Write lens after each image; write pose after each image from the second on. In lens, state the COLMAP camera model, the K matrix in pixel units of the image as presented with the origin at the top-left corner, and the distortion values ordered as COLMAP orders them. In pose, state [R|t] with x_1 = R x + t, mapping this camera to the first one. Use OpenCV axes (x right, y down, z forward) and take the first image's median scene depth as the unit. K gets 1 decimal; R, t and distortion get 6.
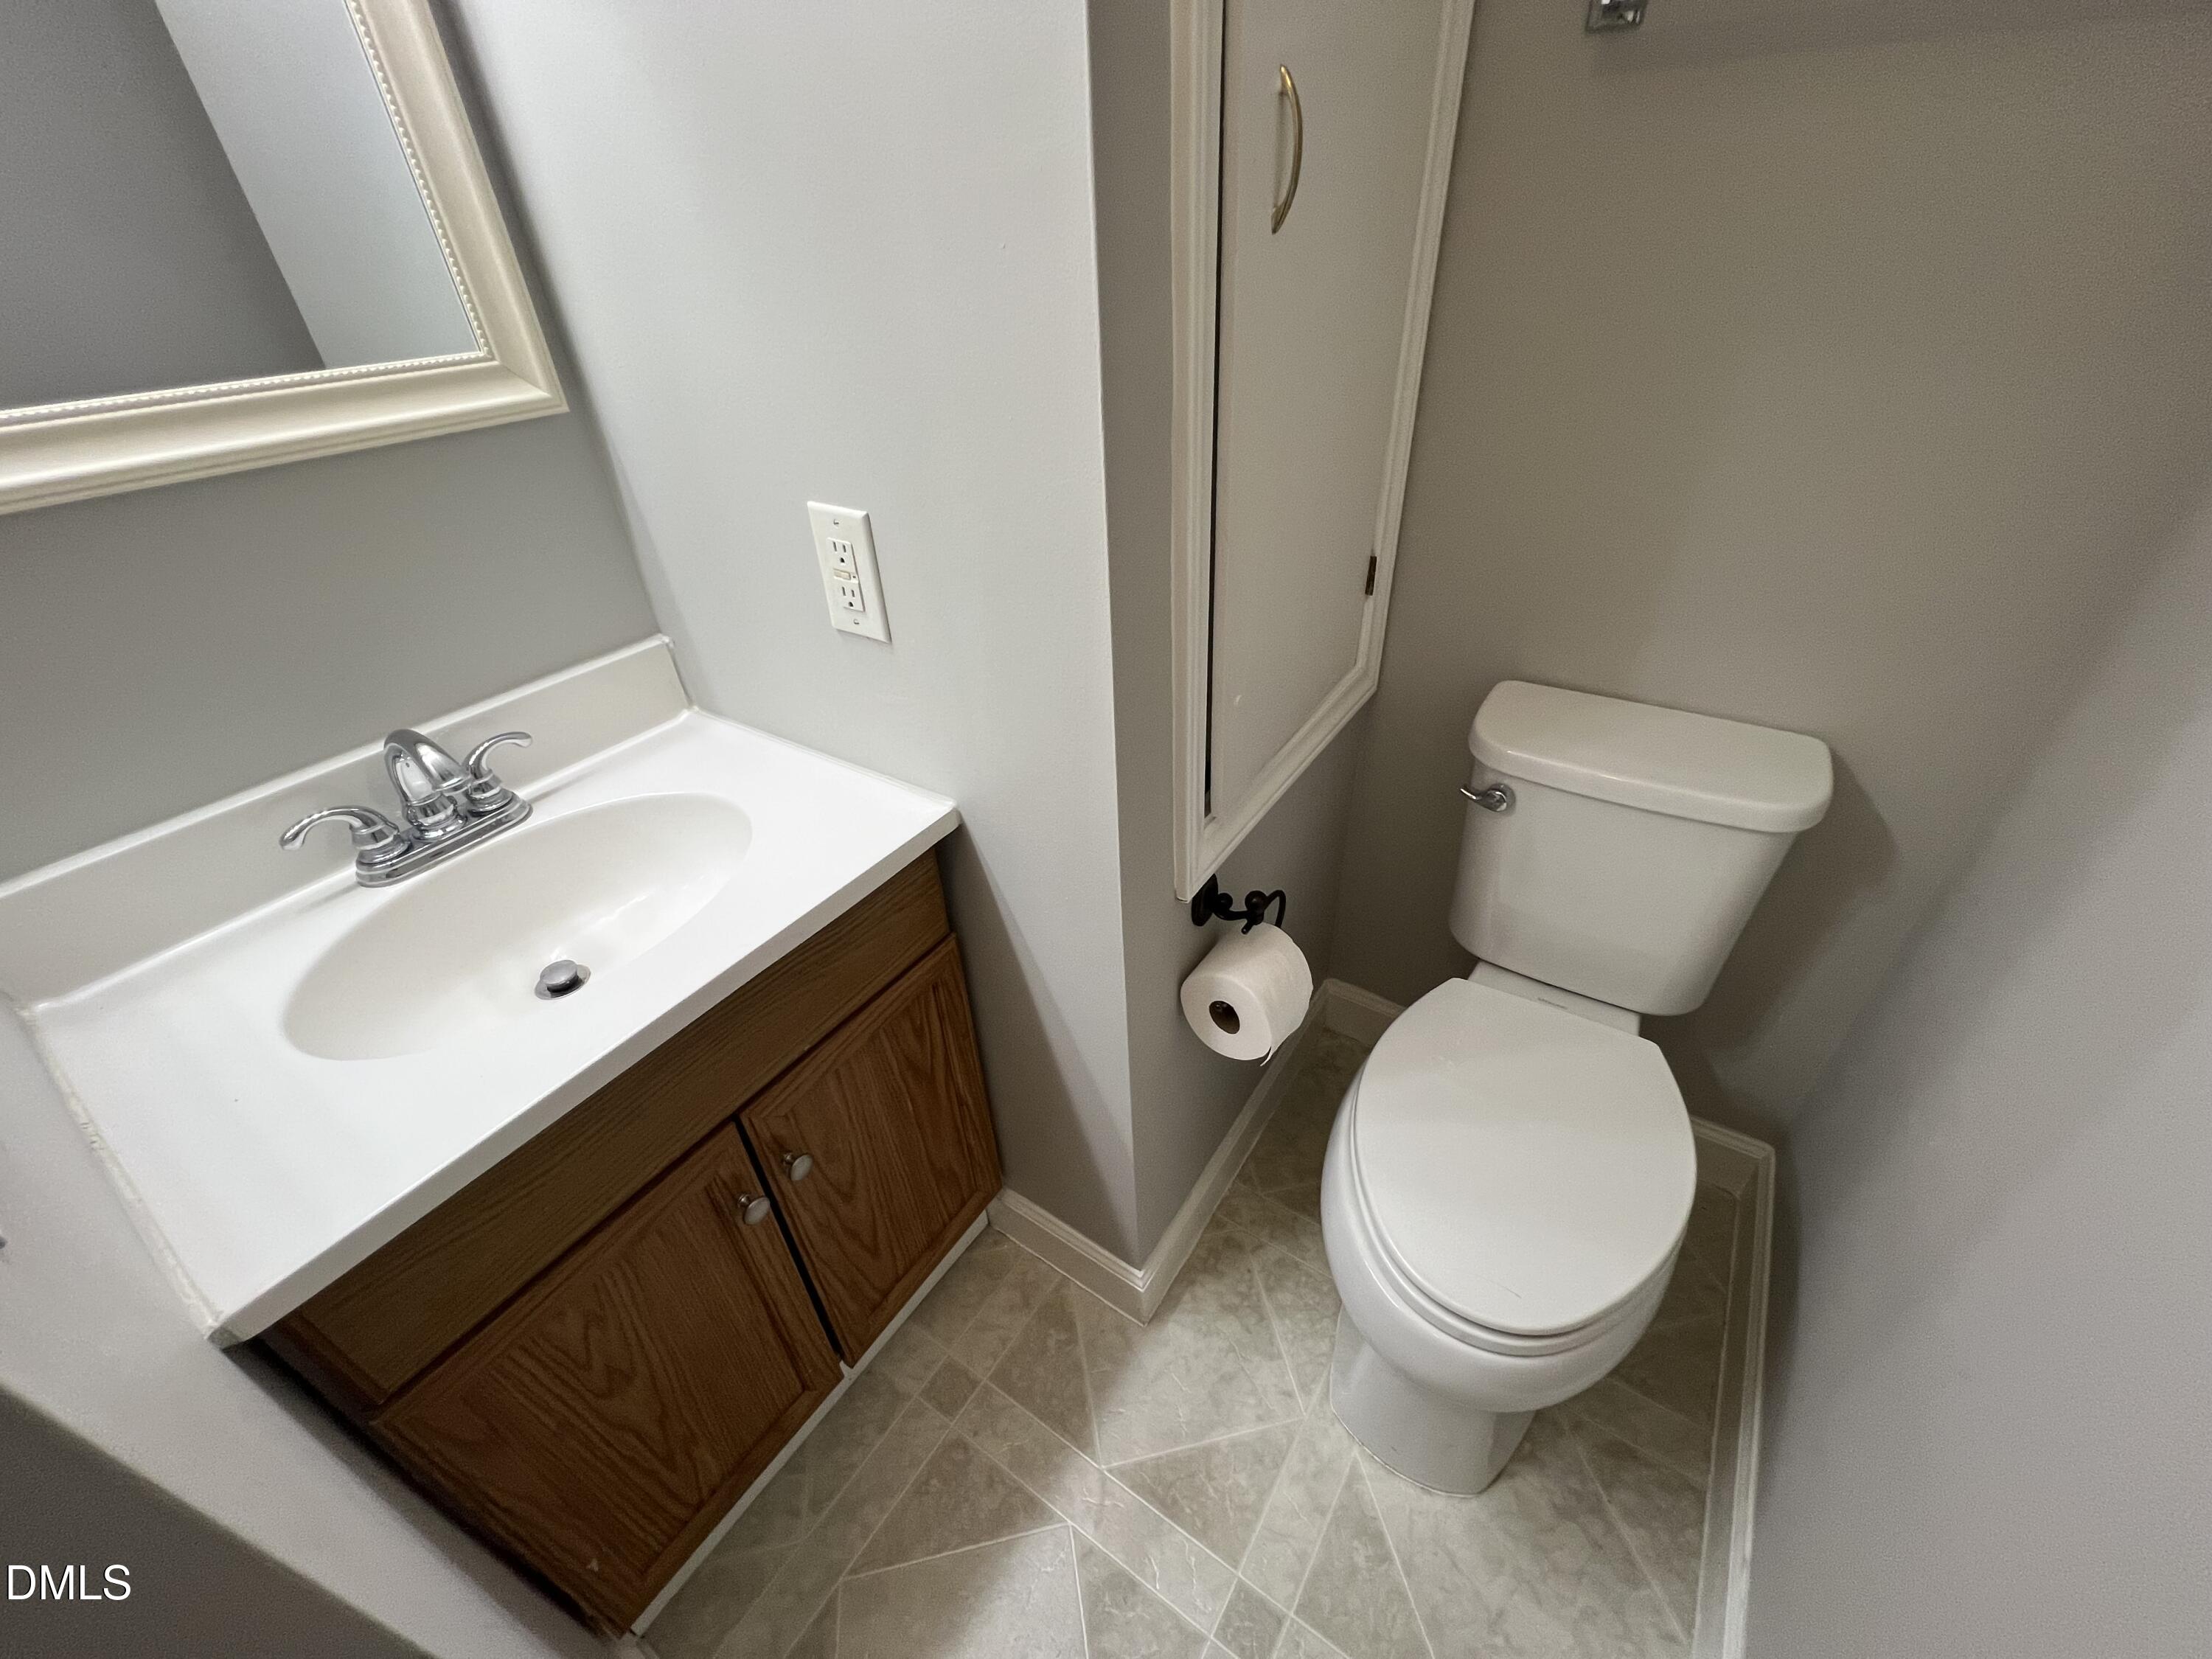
lens RADIAL K [[884.8, 0, 1106.0], [0, 884.8, 829.5], [0, 0, 1]] dist [-0.002977, 0.000373]
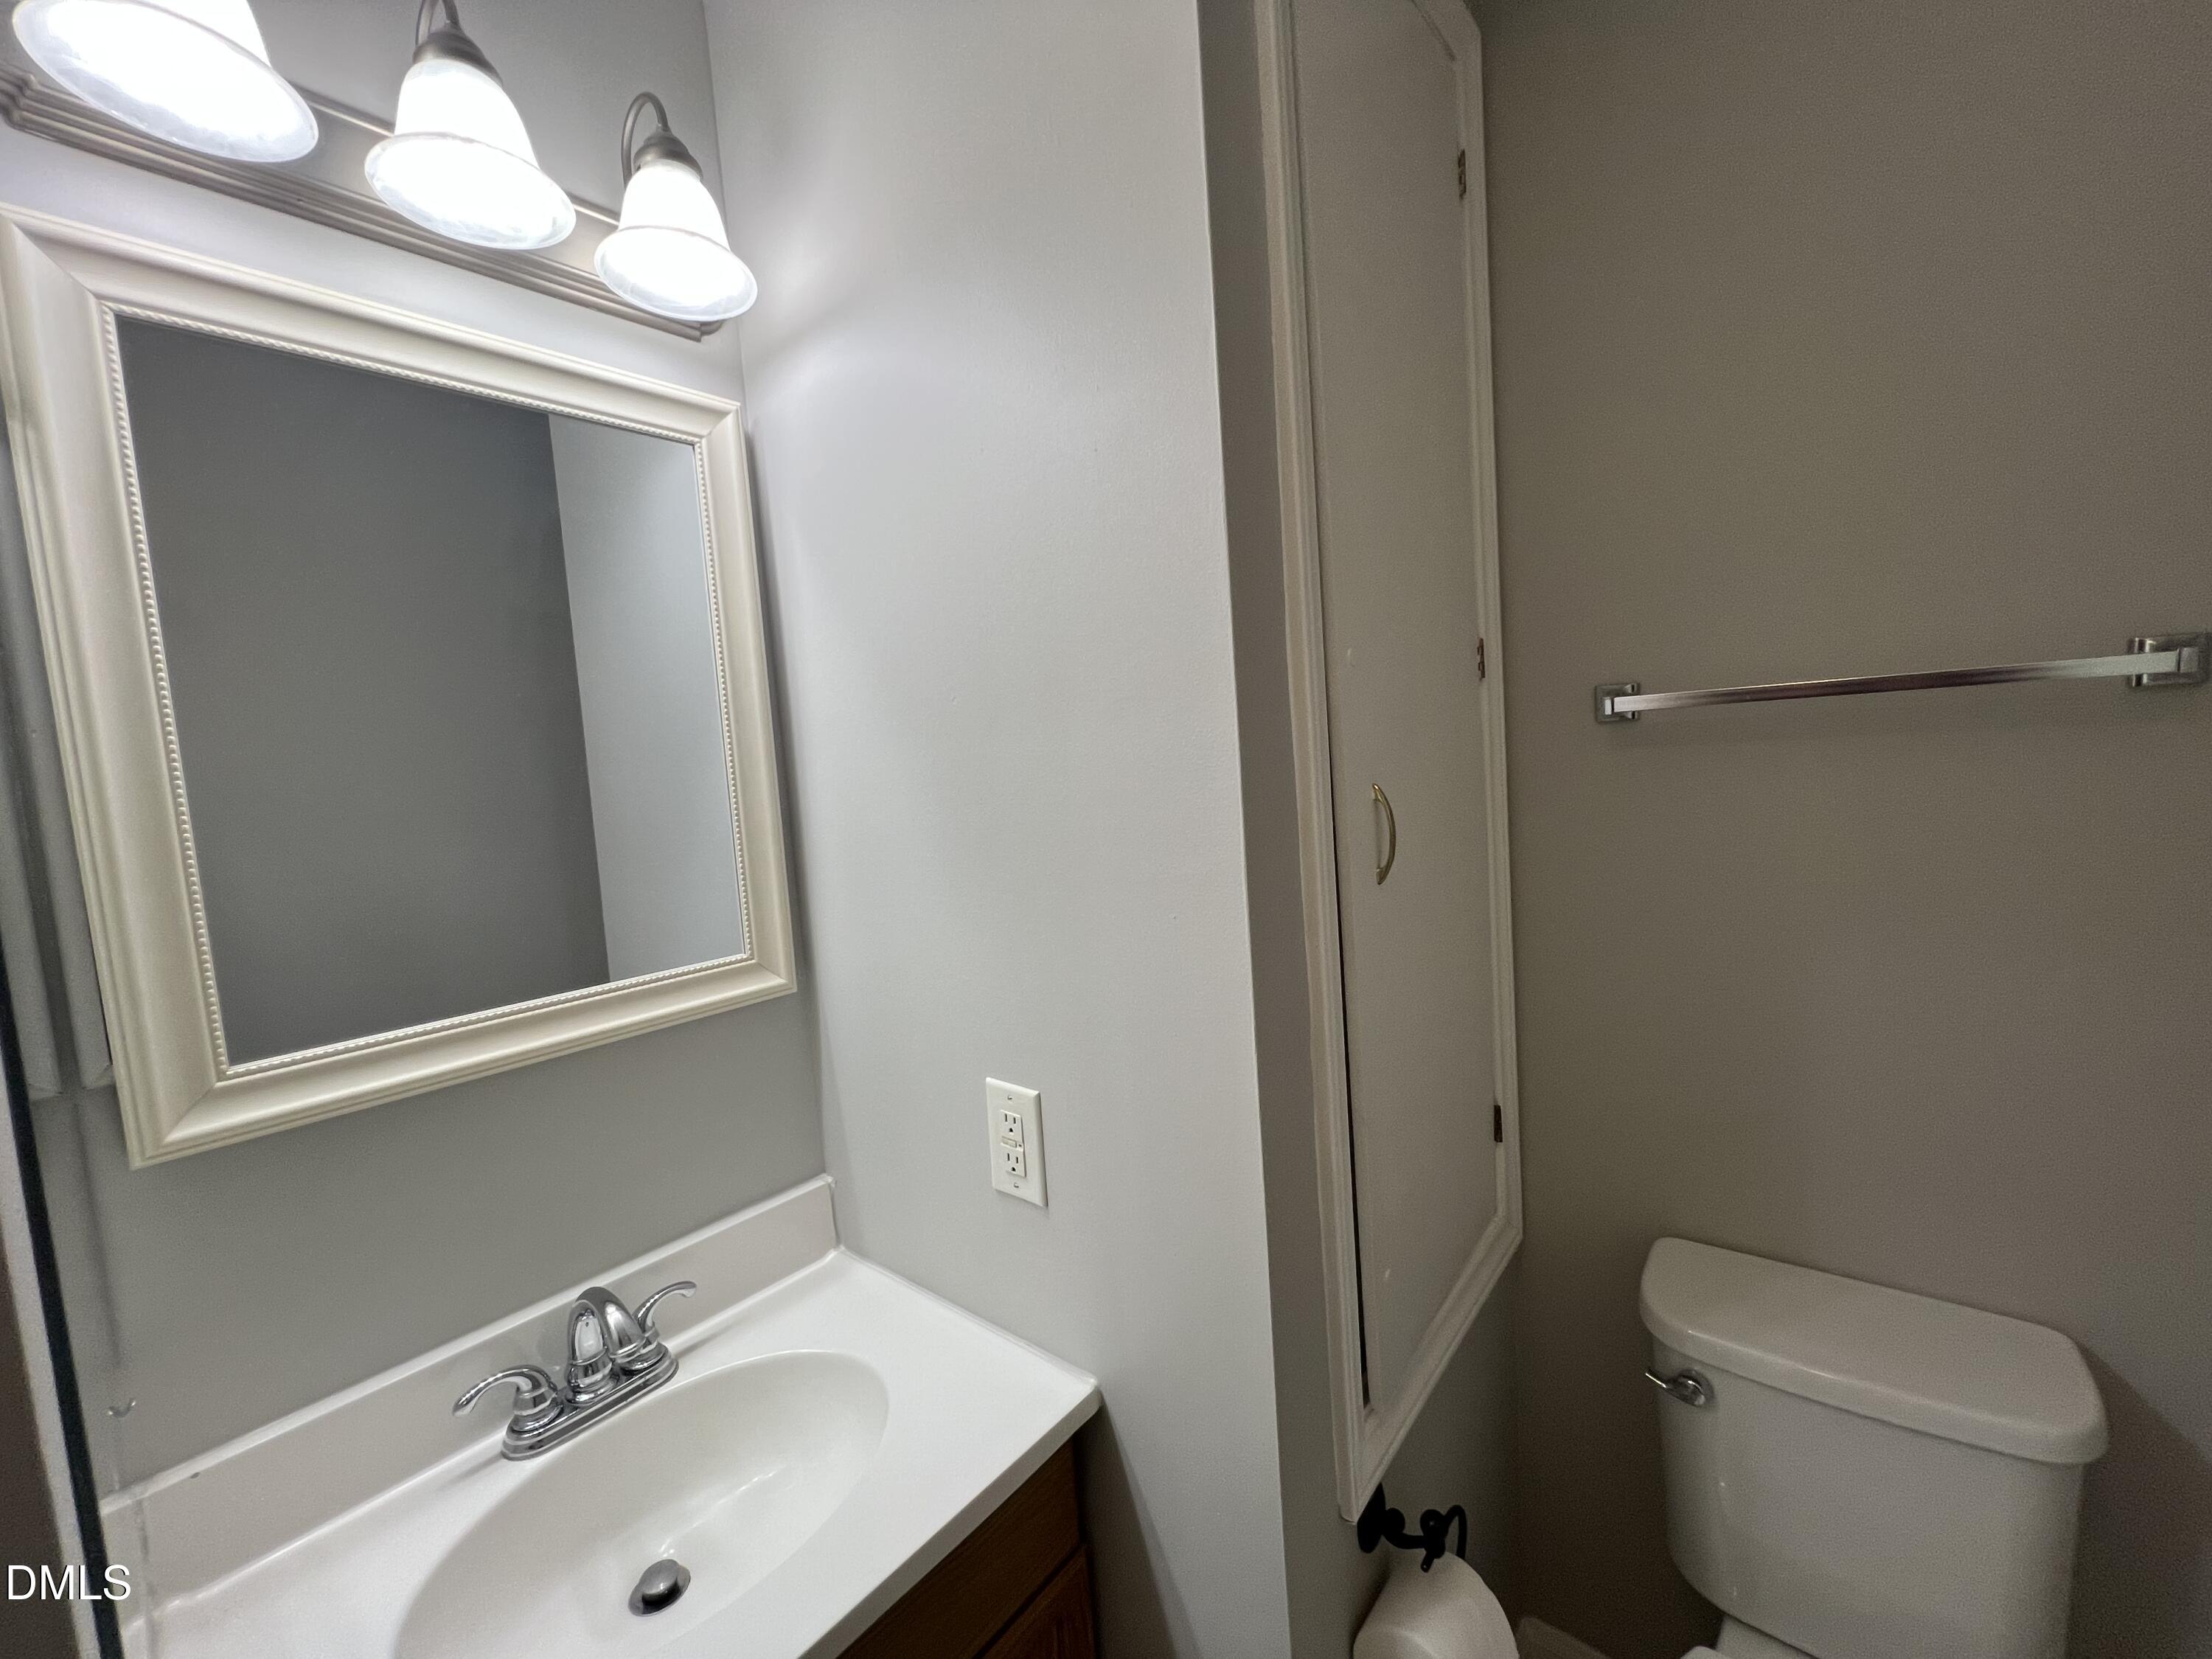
lens RADIAL K [[884.8, 0, 1106.0], [0, 884.8, 829.5], [0, 0, 1]] dist [-0.002977, 0.000373]
pose [[0.994326, -0.020679, -0.104345, -0.049557], [-0.033565, 0.869819, -0.492228, -0.081246], [0.100940, 0.492938, 0.864189, -0.131777]]
